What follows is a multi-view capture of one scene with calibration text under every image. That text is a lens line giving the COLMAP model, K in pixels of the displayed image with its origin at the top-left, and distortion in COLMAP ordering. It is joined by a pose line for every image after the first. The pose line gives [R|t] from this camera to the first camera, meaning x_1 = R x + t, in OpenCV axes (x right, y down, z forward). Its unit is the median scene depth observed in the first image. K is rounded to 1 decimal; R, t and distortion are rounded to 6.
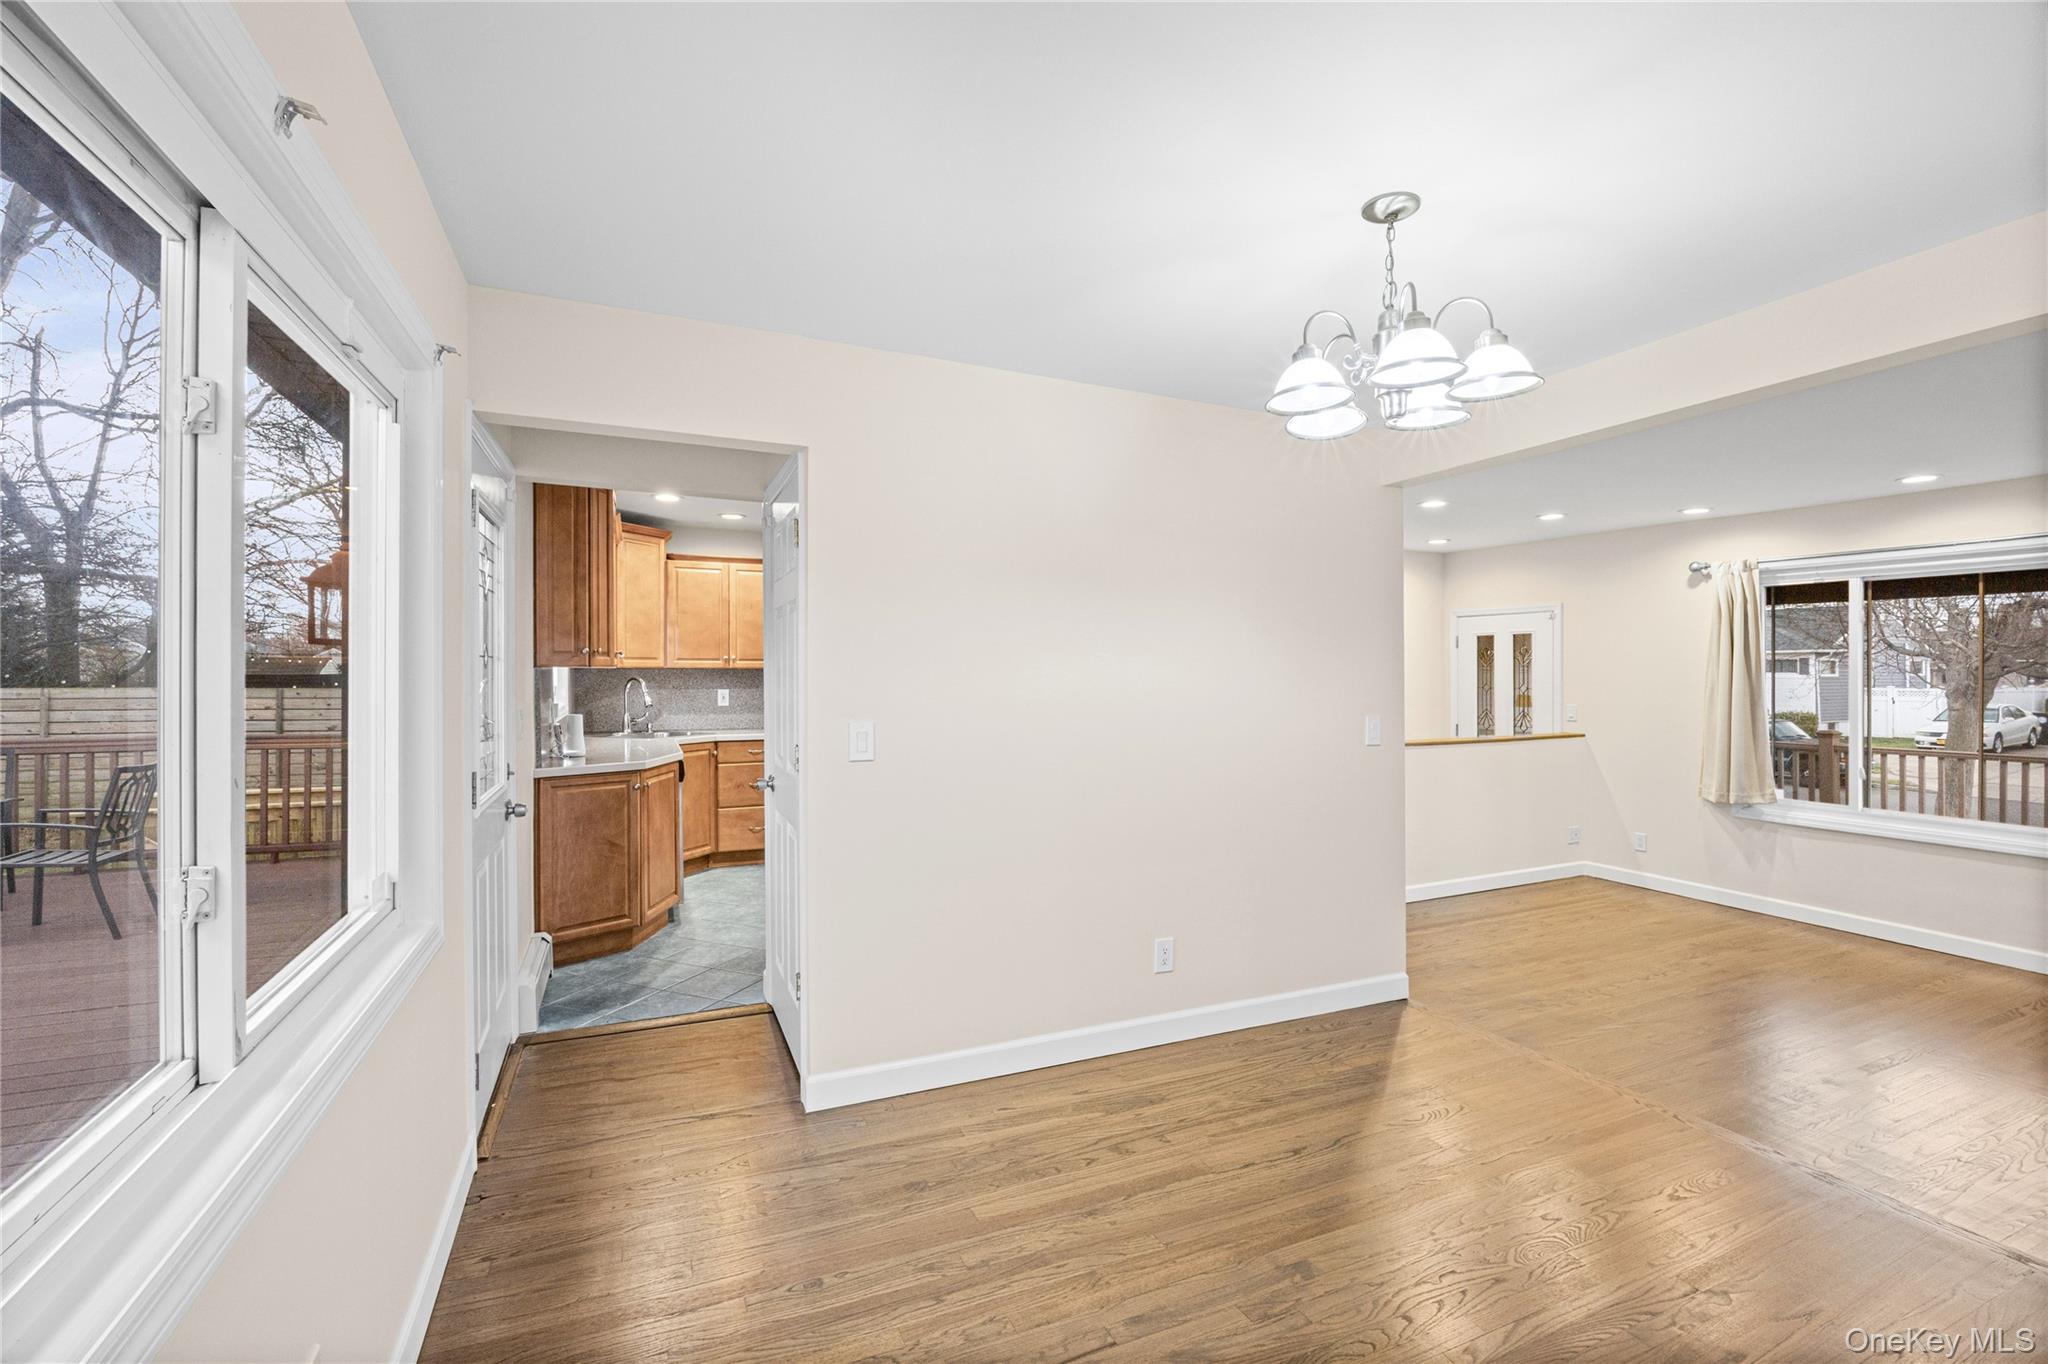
lens RADIAL K [[898.2, 0, 1024.0], [0, 898.2, 682.0], [0, 0, 1]] dist [-0.022893, 0.000083]
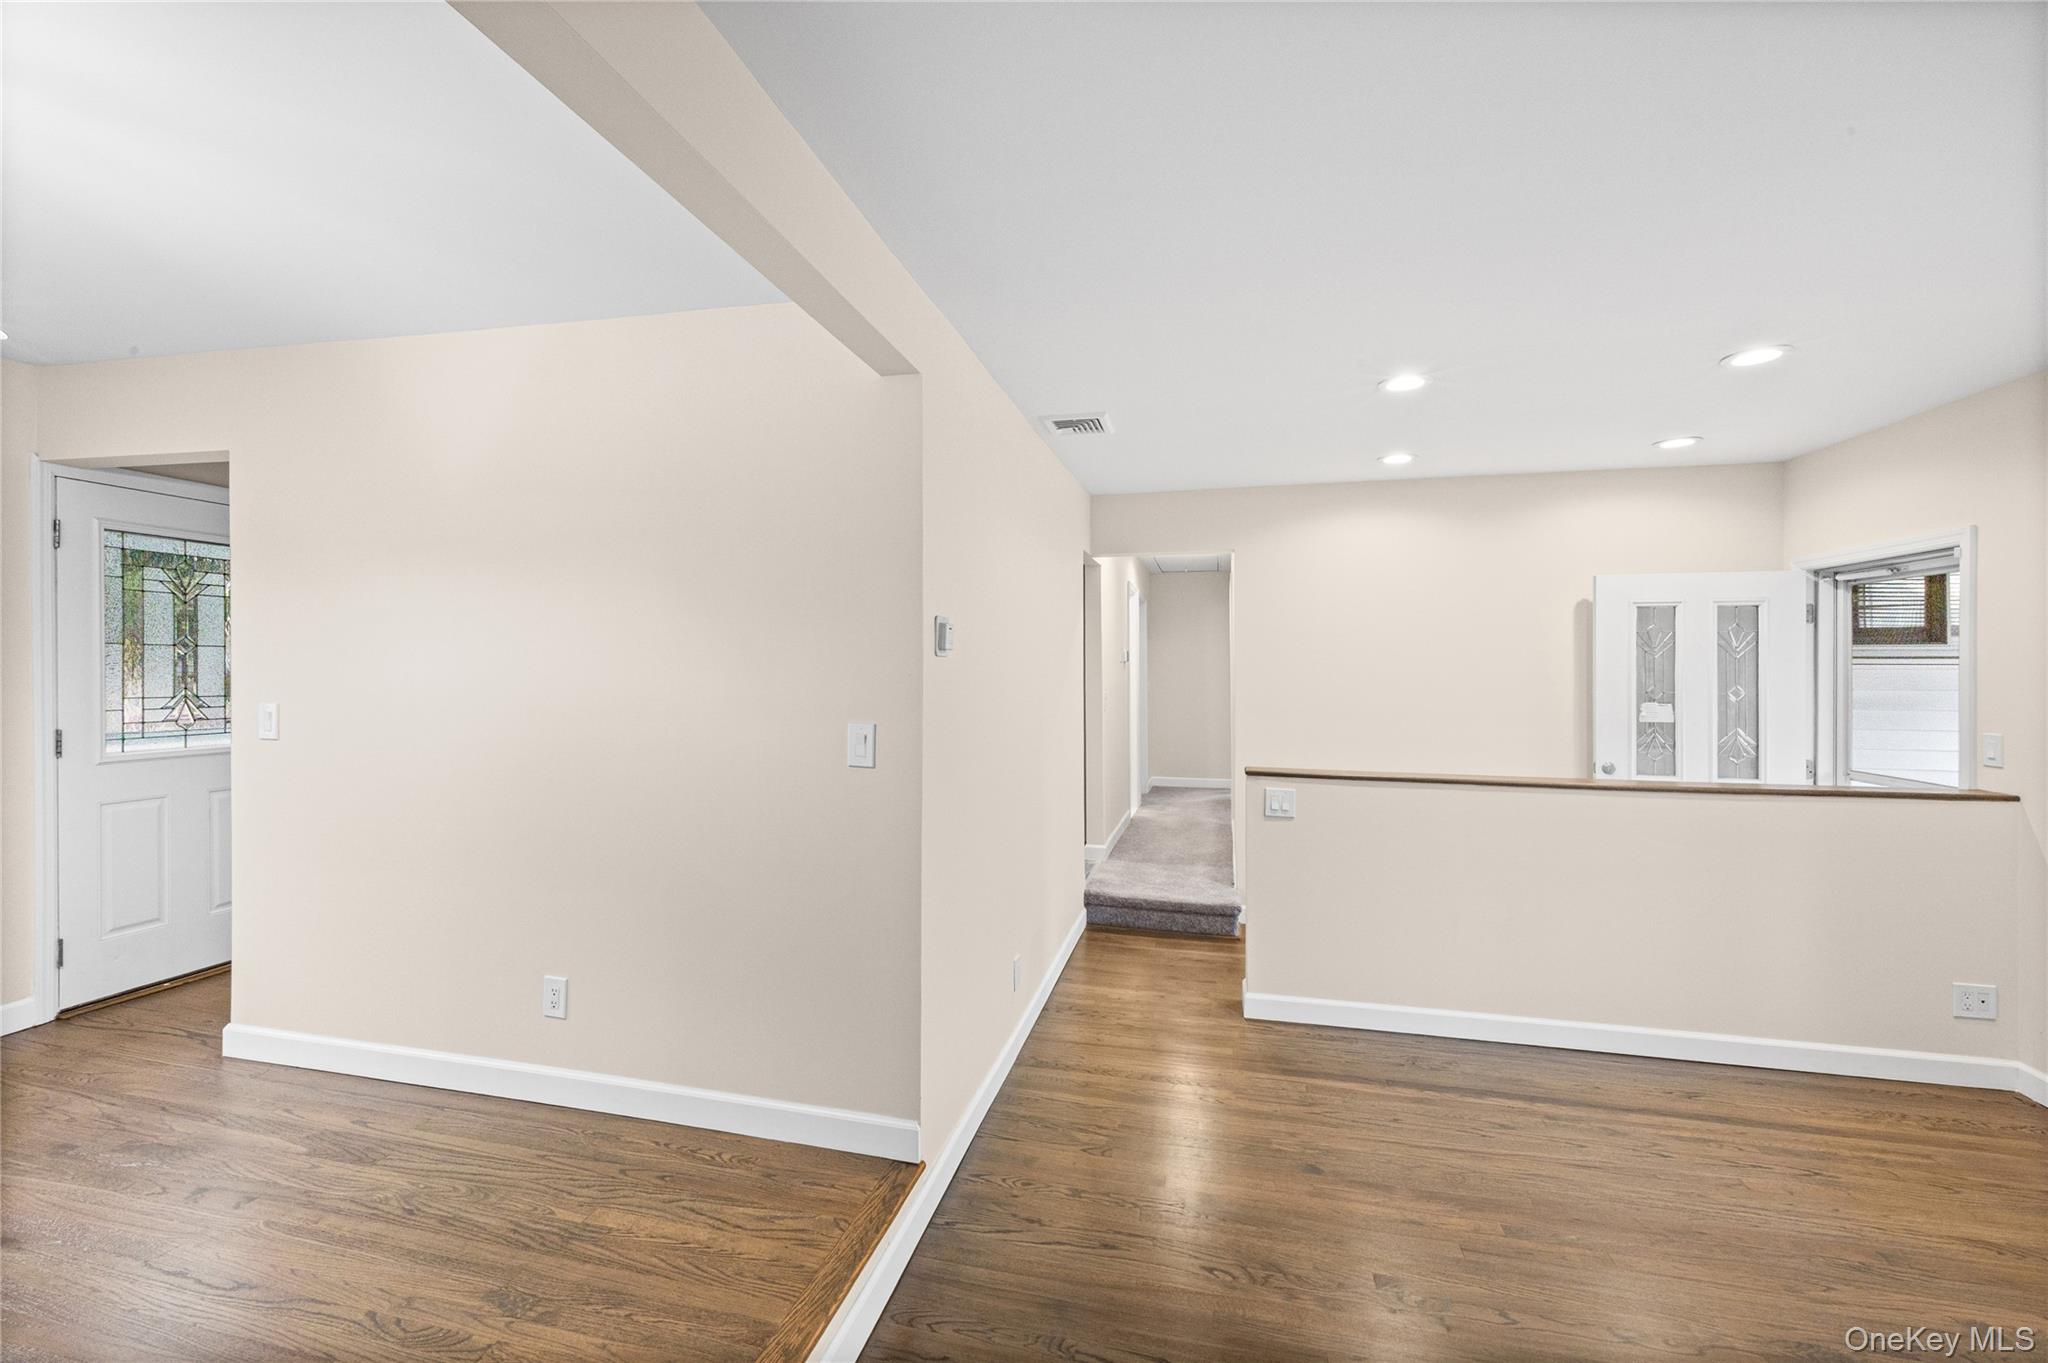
lens RADIAL K [[839.7, 0, 1030.2], [0, 839.7, 652.8], [0, 0, 1]] dist [0.001877, -0.000034]
pose [[0.801147, -0.001340, -0.598467, 0.987213], [-0.015368, 0.999622, -0.022812, -0.005891], [0.598271, 0.027473, 0.800823, 0.628421]]
